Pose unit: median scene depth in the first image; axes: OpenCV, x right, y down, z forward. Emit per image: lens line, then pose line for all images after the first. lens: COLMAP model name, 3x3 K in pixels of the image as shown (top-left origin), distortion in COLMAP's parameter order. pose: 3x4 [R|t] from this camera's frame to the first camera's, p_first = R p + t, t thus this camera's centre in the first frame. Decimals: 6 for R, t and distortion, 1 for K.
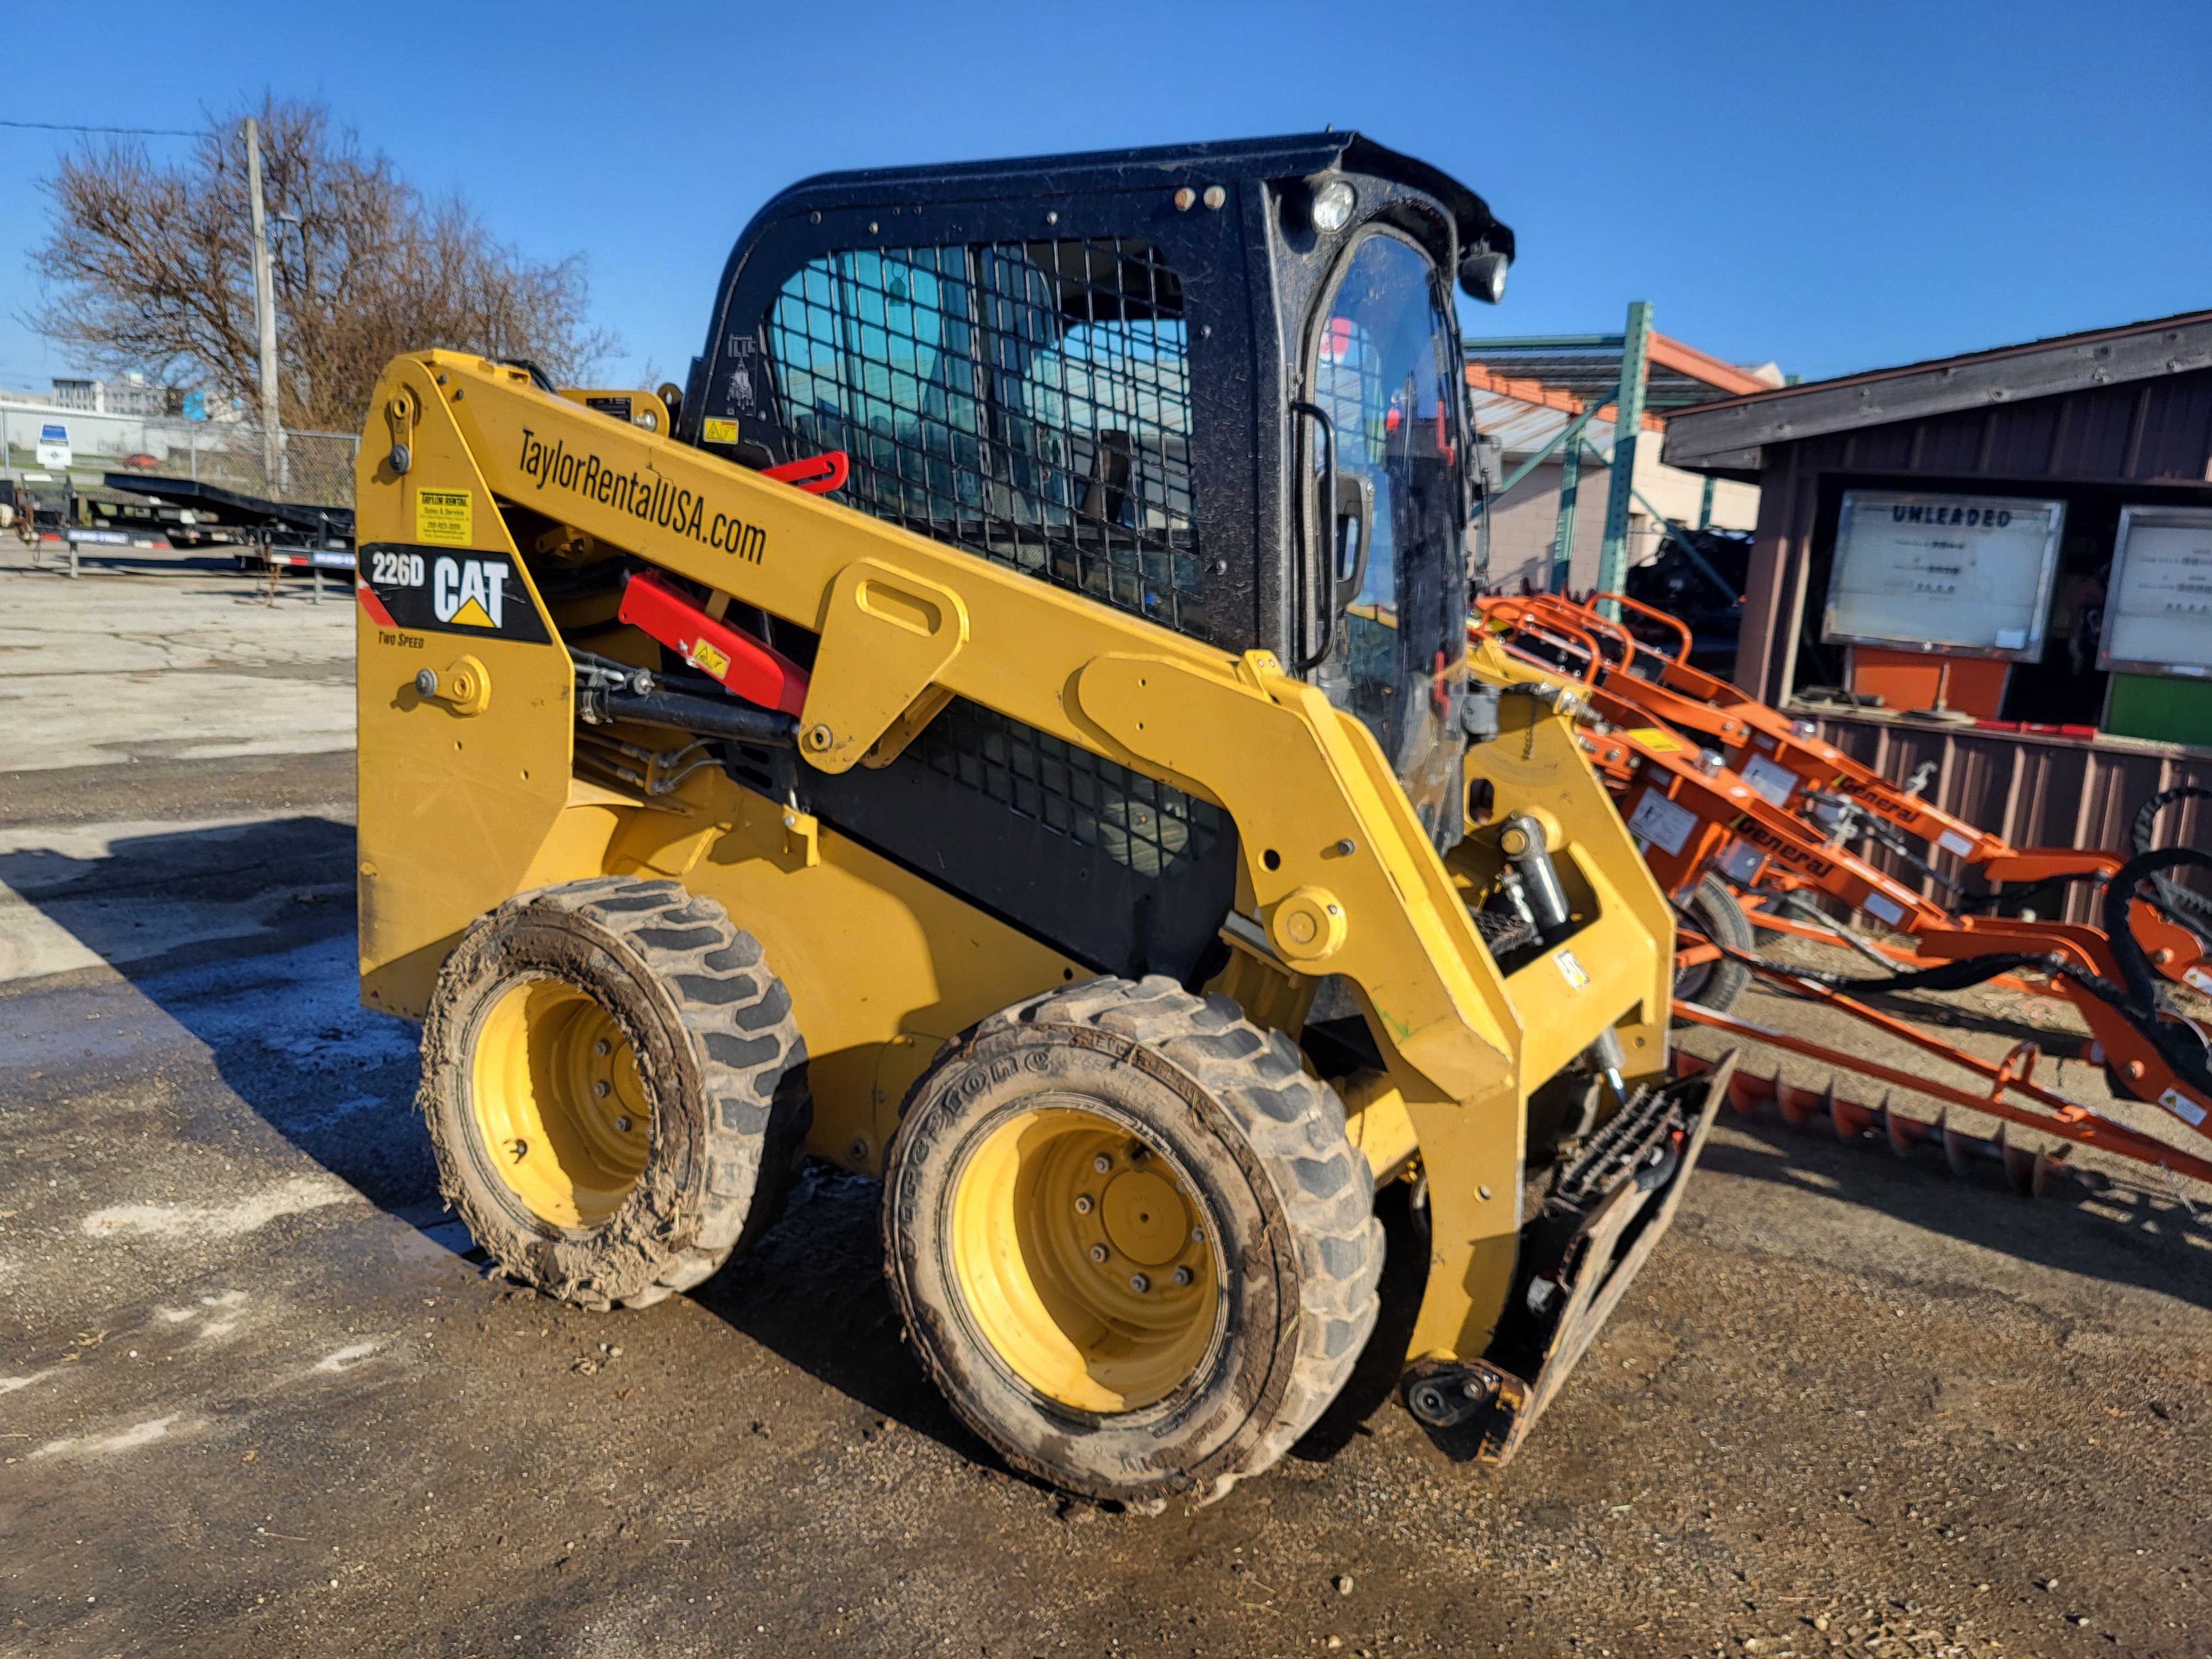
lens RADIAL K [[1671.0, 0, 1106.9], [0, 1671.0, 781.7], [0, 0, 1]] dist [0.060411, -0.043899]
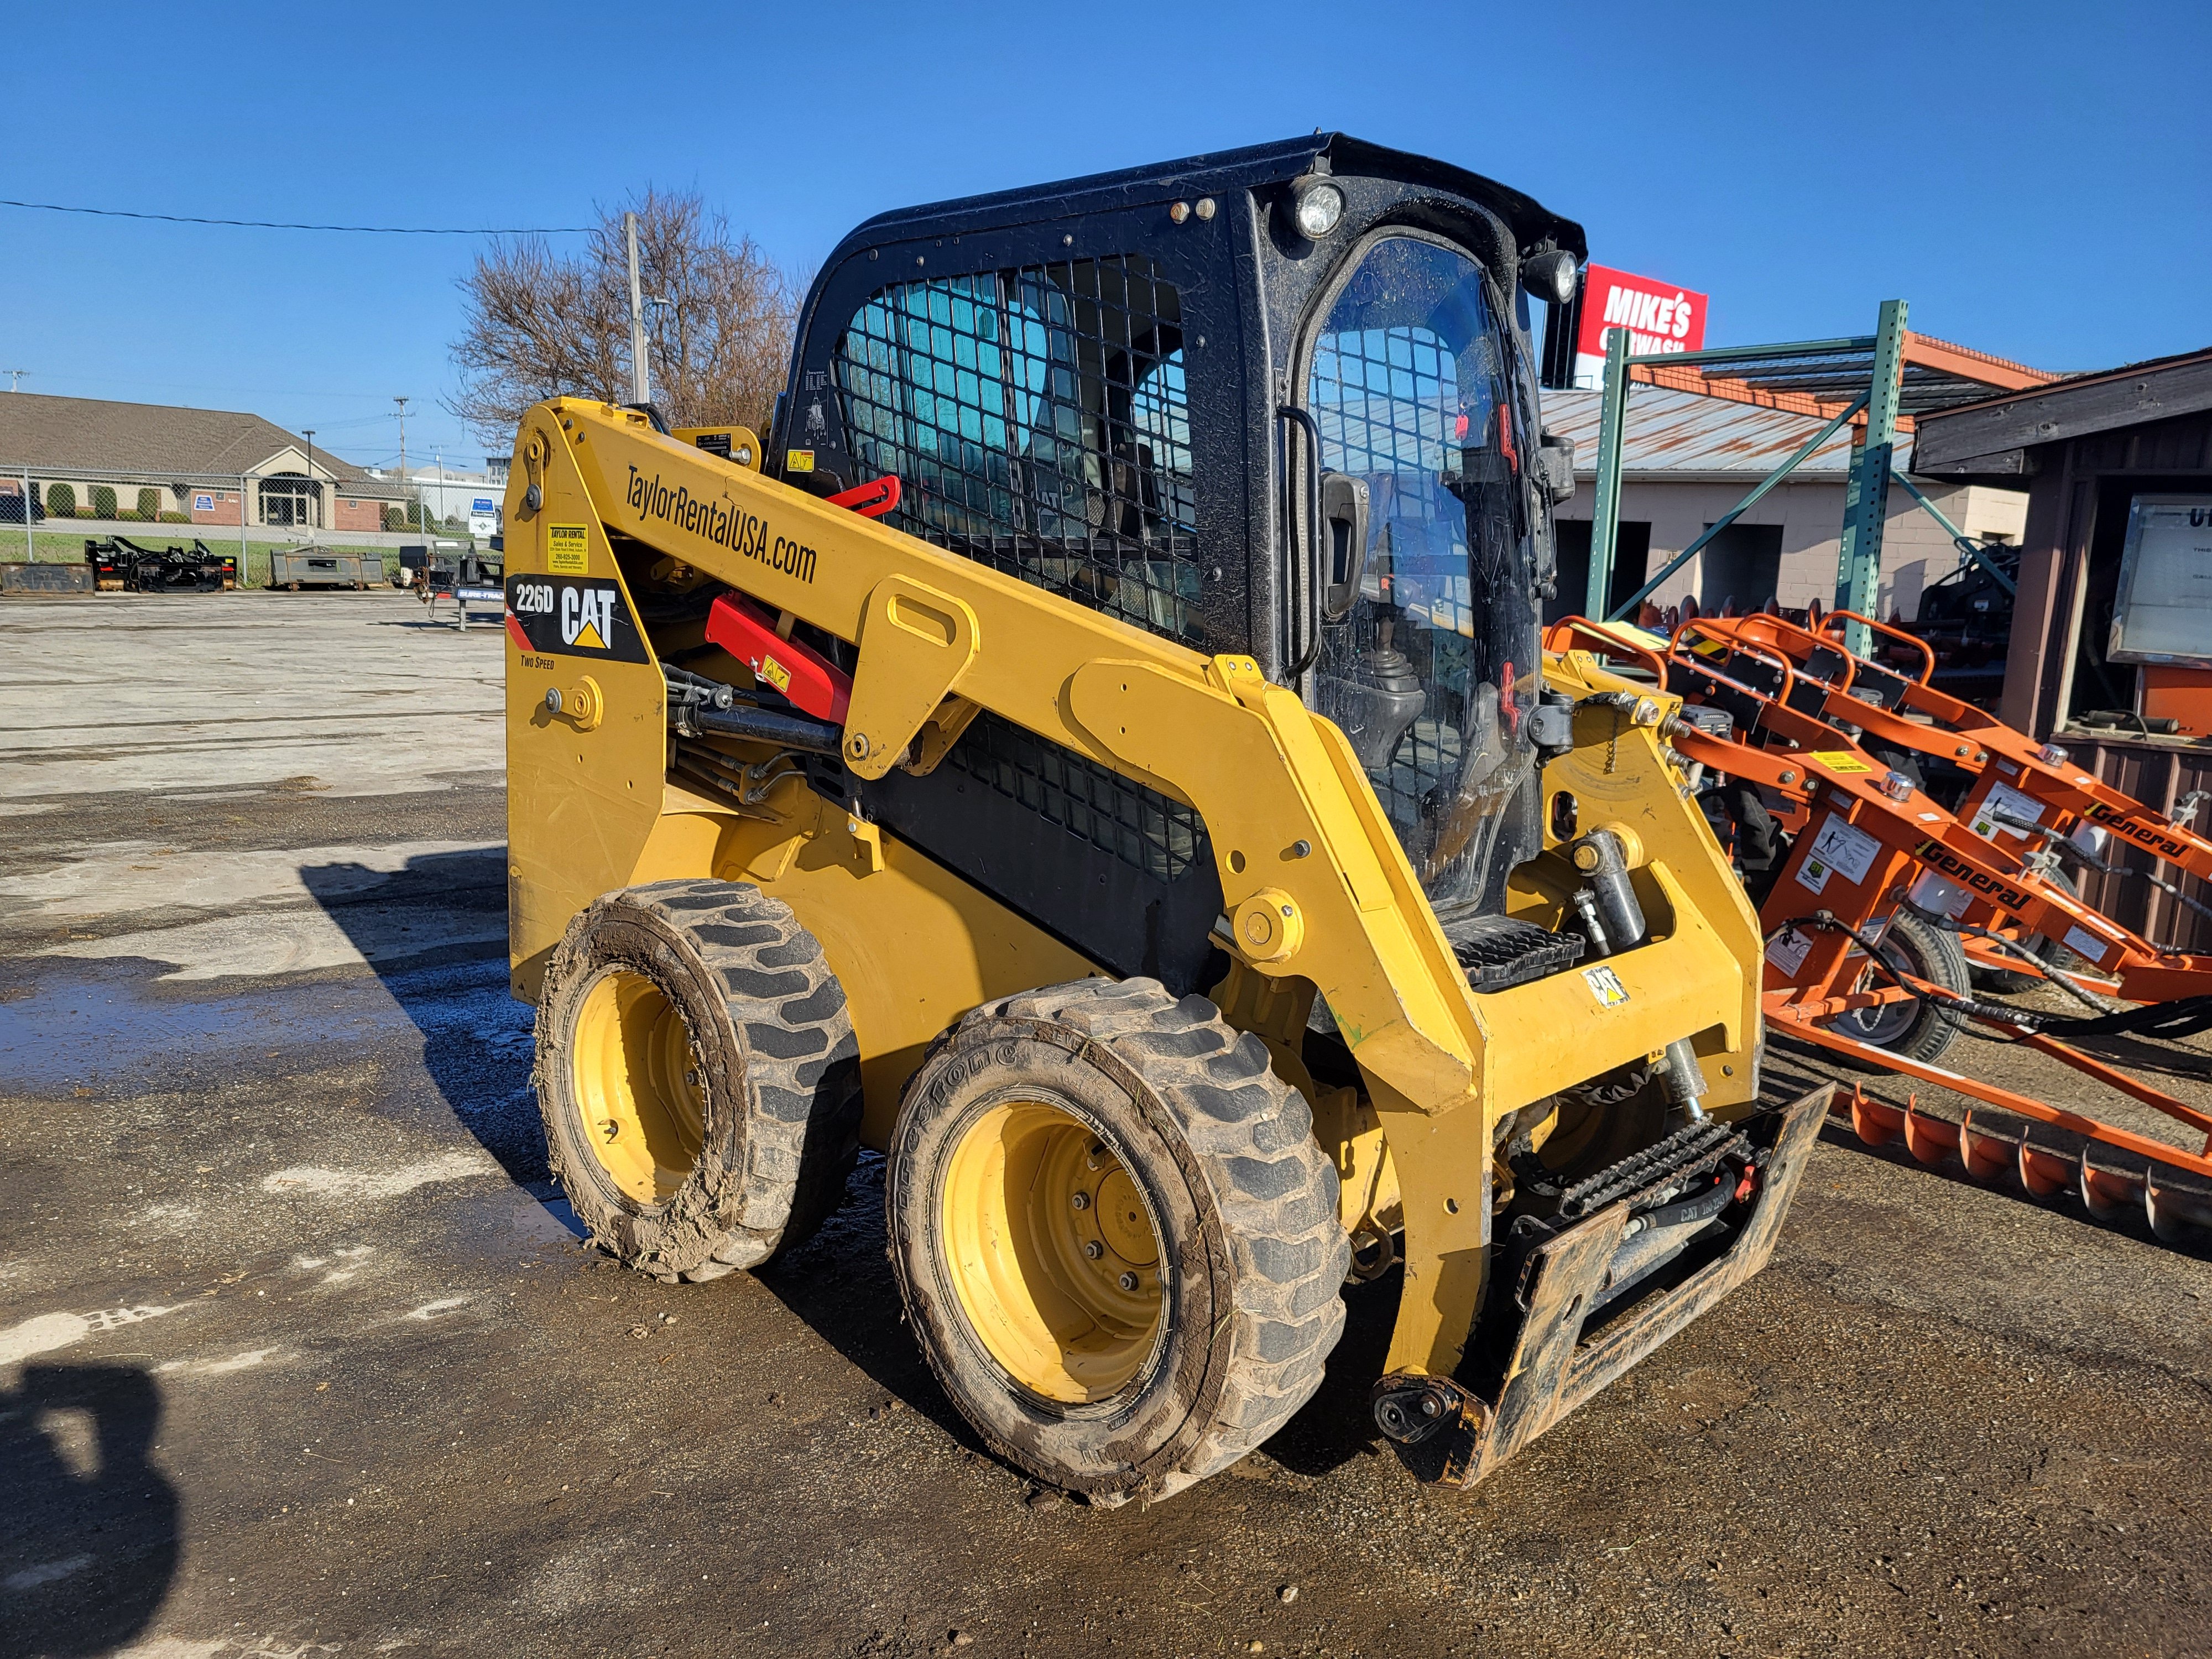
lens RADIAL K [[1671.0, 0, 1116.4], [0, 1671.0, 793.6], [0, 0, 1]] dist [0.060411, -0.043899]
pose [[0.980917, 0.003411, -0.194399, 0.185457], [-0.007034, 0.999814, -0.017954, 0.020532], [0.194302, 0.018979, 0.980758, 0.002124]]
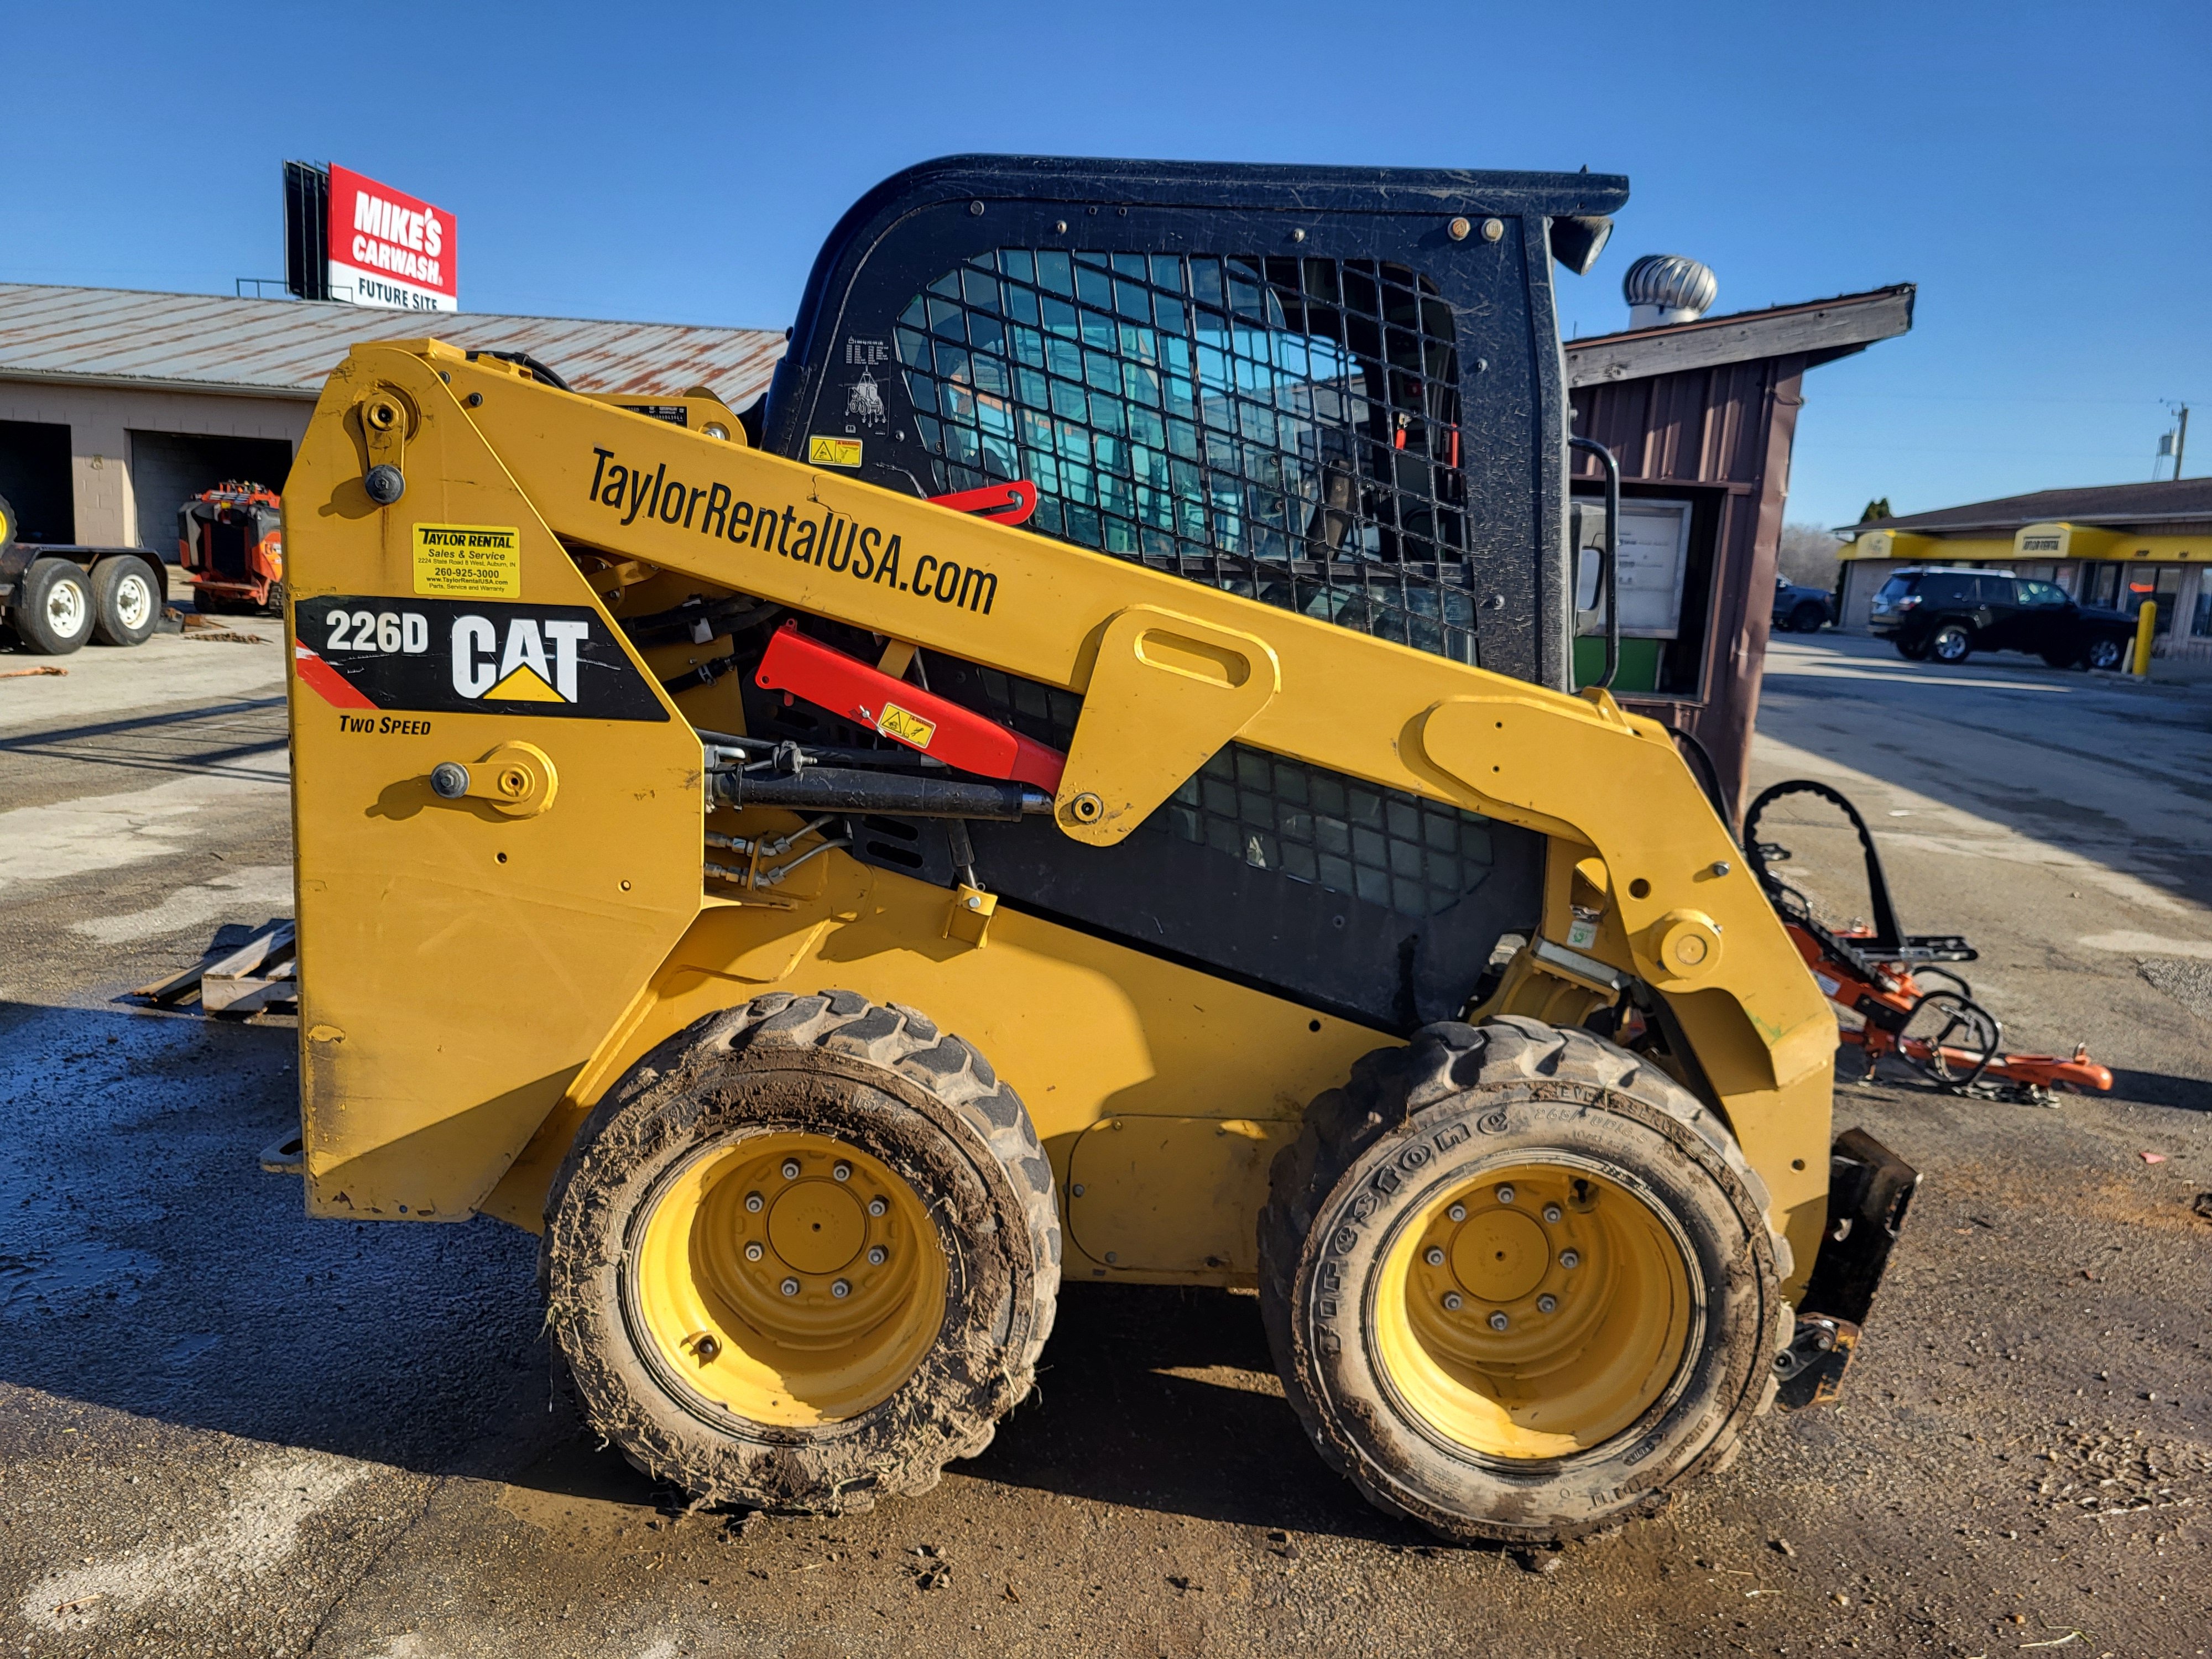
lens RADIAL K [[1671.0, 0, 1093.7], [0, 1671.0, 796.6], [0, 0, 1]] dist [0.060411, -0.043899]
pose [[0.869275, -0.095043, 0.485105, -0.578971], [0.079173, 0.995443, 0.053156, -0.076436], [-0.487947, -0.007800, 0.872839, 0.217116]]
